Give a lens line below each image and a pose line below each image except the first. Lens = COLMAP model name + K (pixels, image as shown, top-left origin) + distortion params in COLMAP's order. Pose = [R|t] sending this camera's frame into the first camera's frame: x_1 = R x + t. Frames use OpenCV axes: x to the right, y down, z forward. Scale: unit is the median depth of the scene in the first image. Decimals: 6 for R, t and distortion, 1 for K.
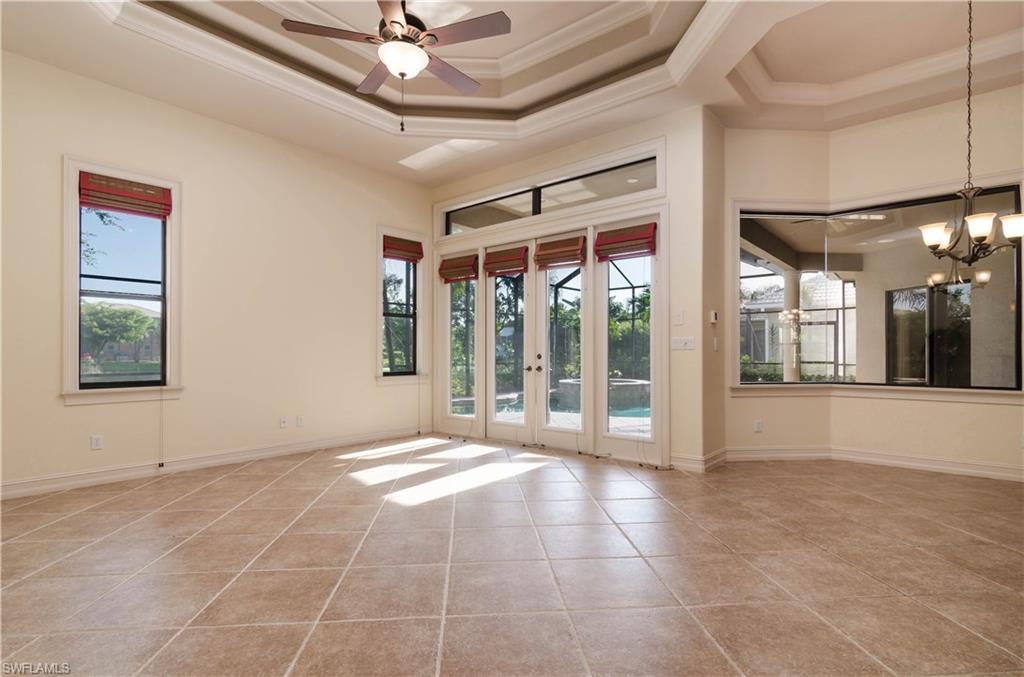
lens RADIAL K [[485.2, 0, 513.8], [0, 485.2, 352.4], [0, 0, 1]] dist [0.003015, -0.000353]
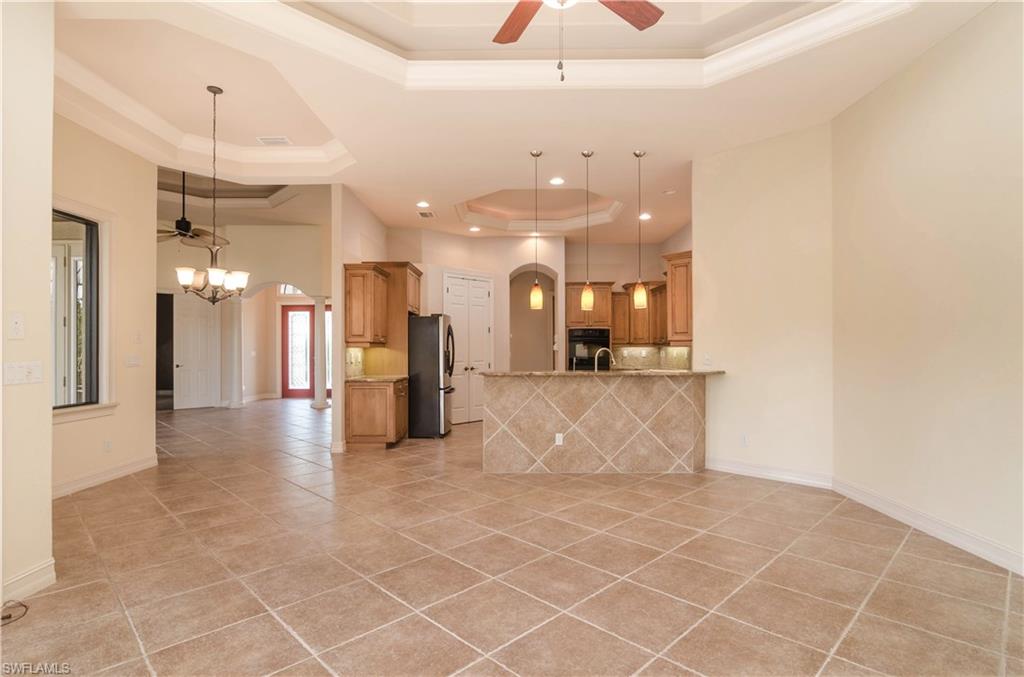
lens RADIAL K [[516.9, 0, 511.1], [0, 516.9, 342.7], [0, 0, 1]] dist [-0.004163, -0.000035]
pose [[-0.632796, 0.015102, 0.774171, -1.059673], [0.010800, 0.999885, -0.010677, -0.096962], [-0.774243, 0.001605, -0.632886, 2.129805]]
